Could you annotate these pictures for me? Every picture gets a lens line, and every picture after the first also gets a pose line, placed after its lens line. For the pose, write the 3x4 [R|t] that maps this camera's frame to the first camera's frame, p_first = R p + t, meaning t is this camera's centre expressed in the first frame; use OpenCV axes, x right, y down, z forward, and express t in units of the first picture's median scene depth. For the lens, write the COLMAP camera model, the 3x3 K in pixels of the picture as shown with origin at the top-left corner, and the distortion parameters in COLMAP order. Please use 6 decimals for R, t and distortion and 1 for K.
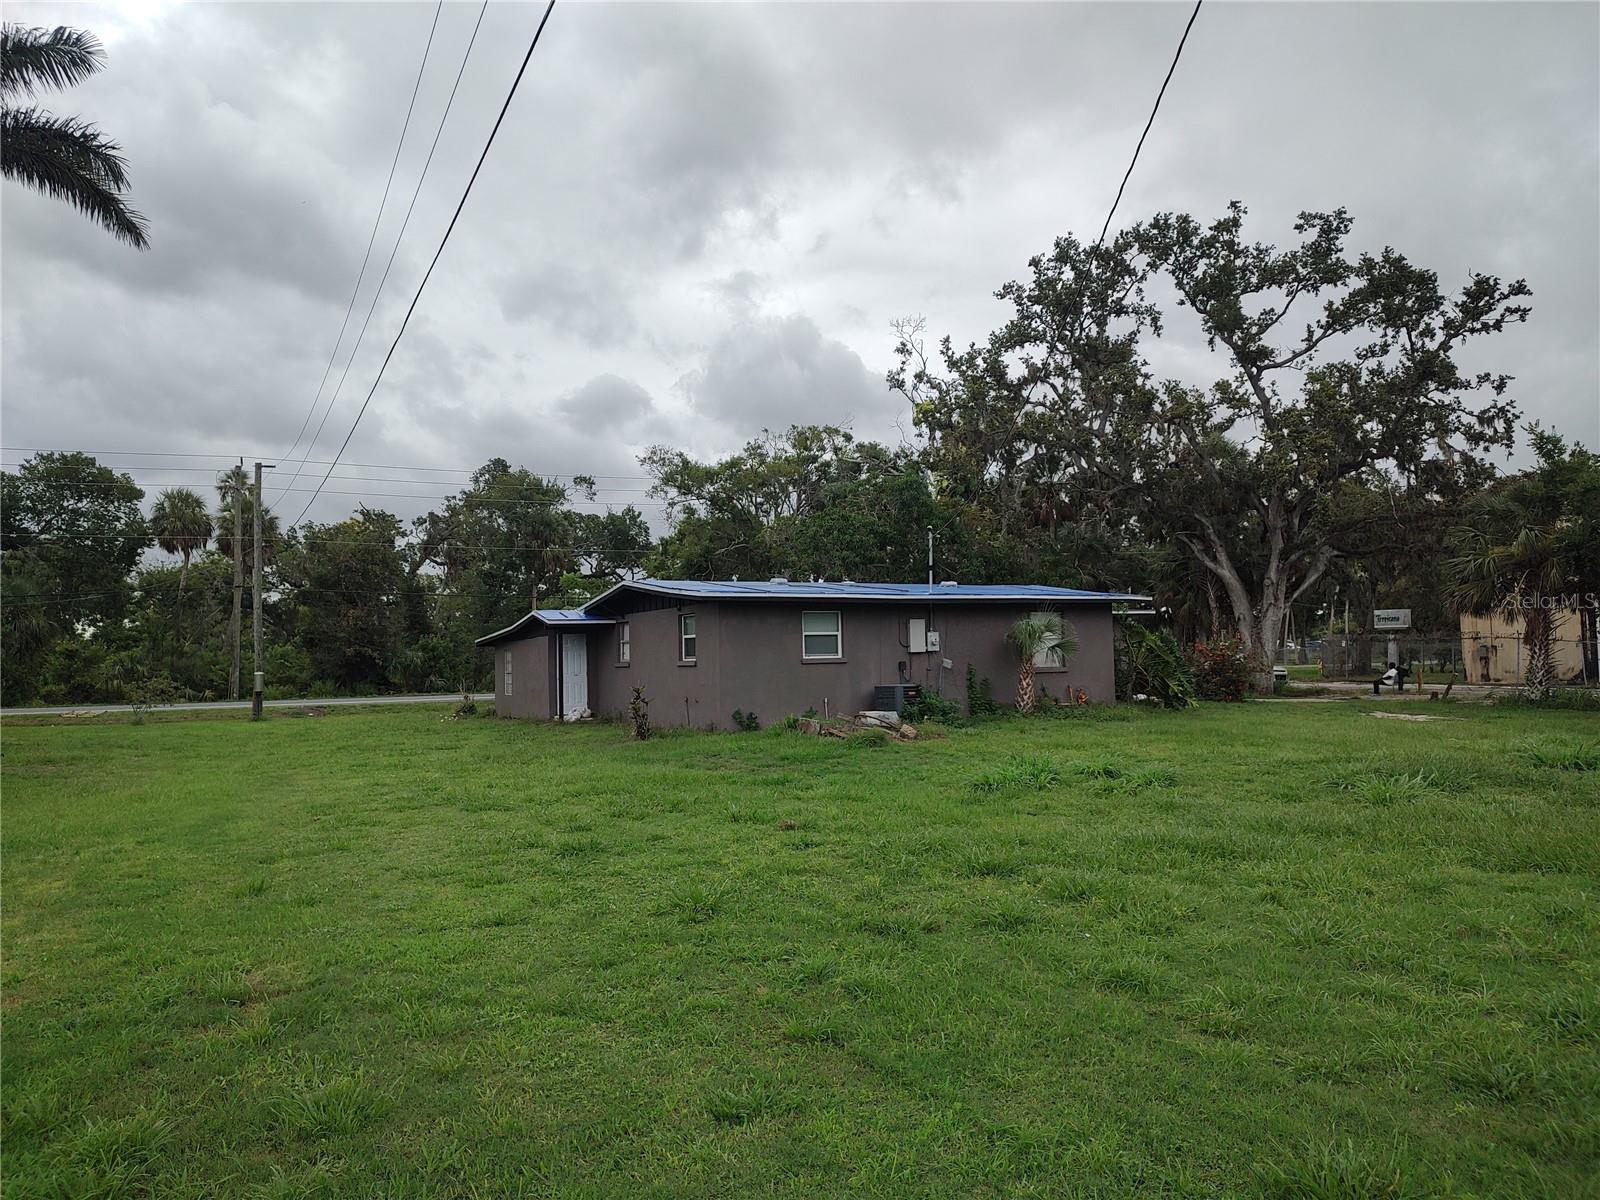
lens RADIAL K [[1158.5, 0, 800.0], [0, 1158.5, 600.0], [0, 0, 1]] dist [0.065373, -0.048145]
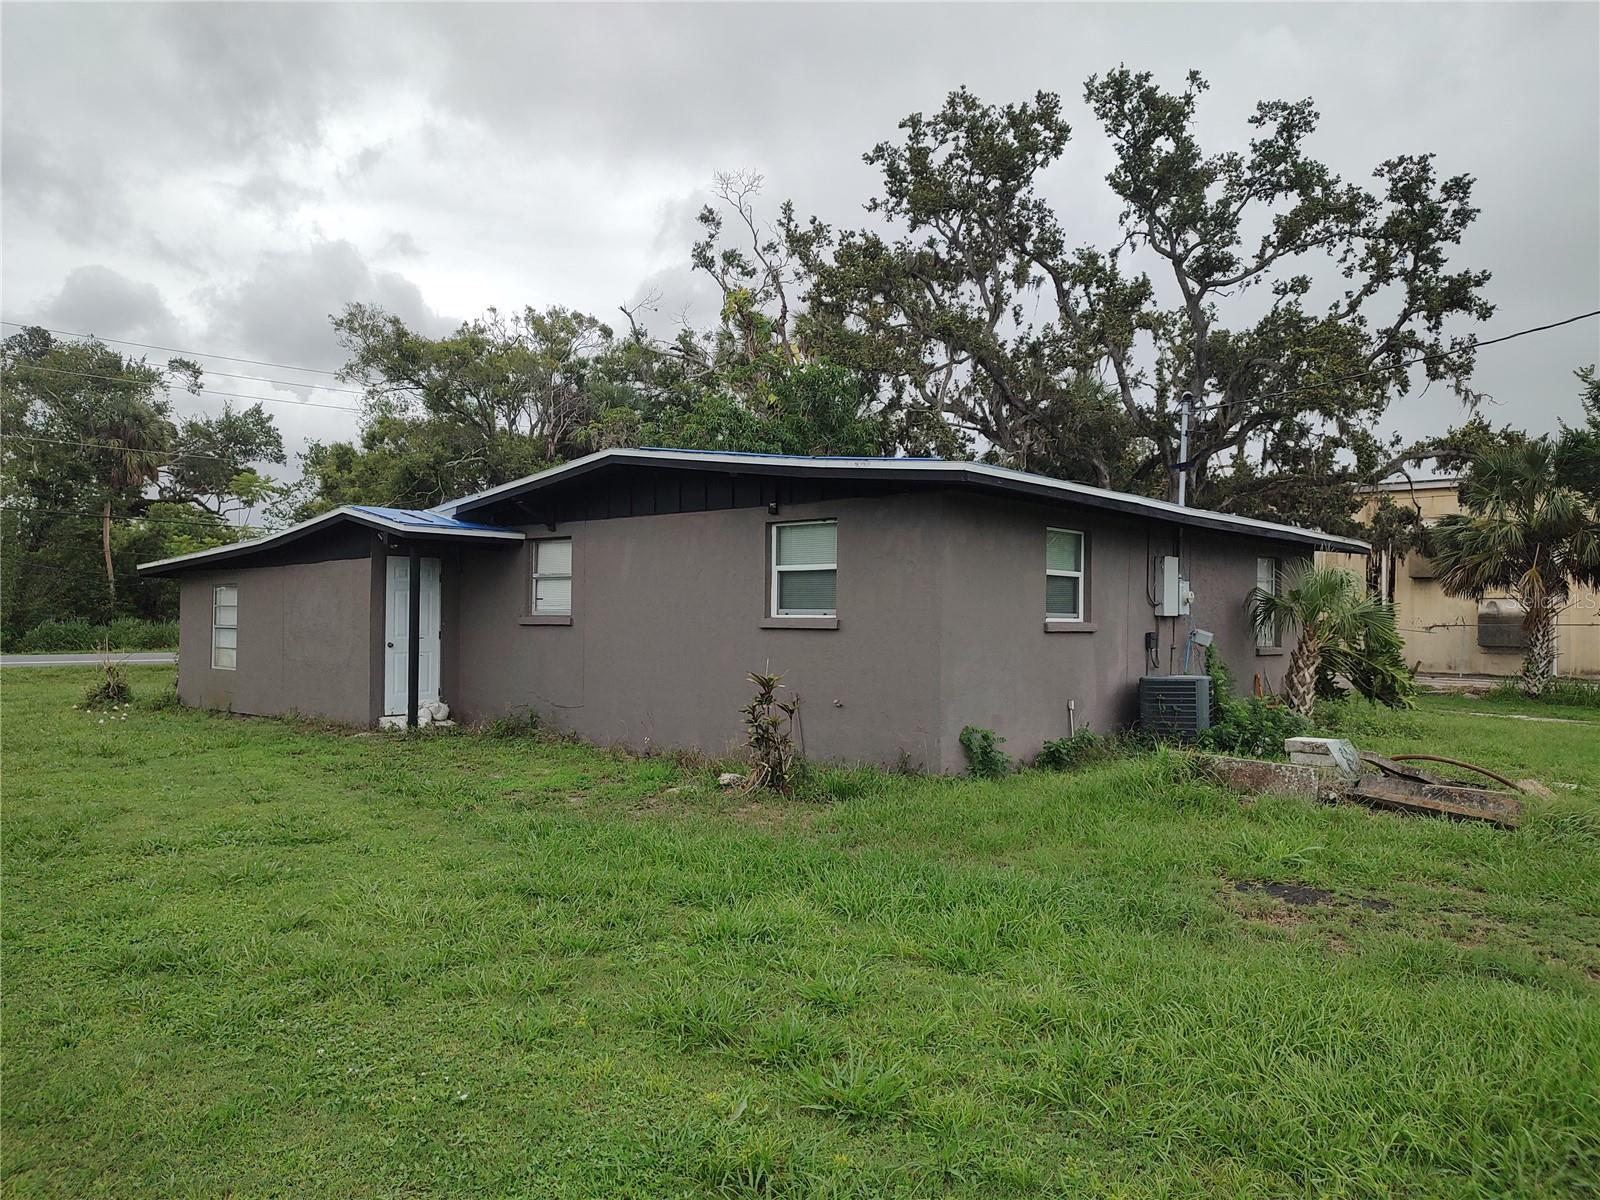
lens RADIAL K [[1141.9, 0, 766.9], [0, 1141.9, 604.3], [0, 0, 1]] dist [0.001246, 0.001024]
pose [[0.934767, 0.037542, 0.353272, -0.169633], [-0.049113, 0.998509, 0.023843, 0.022613], [-0.351850, -0.039638, 0.935217, 0.353074]]
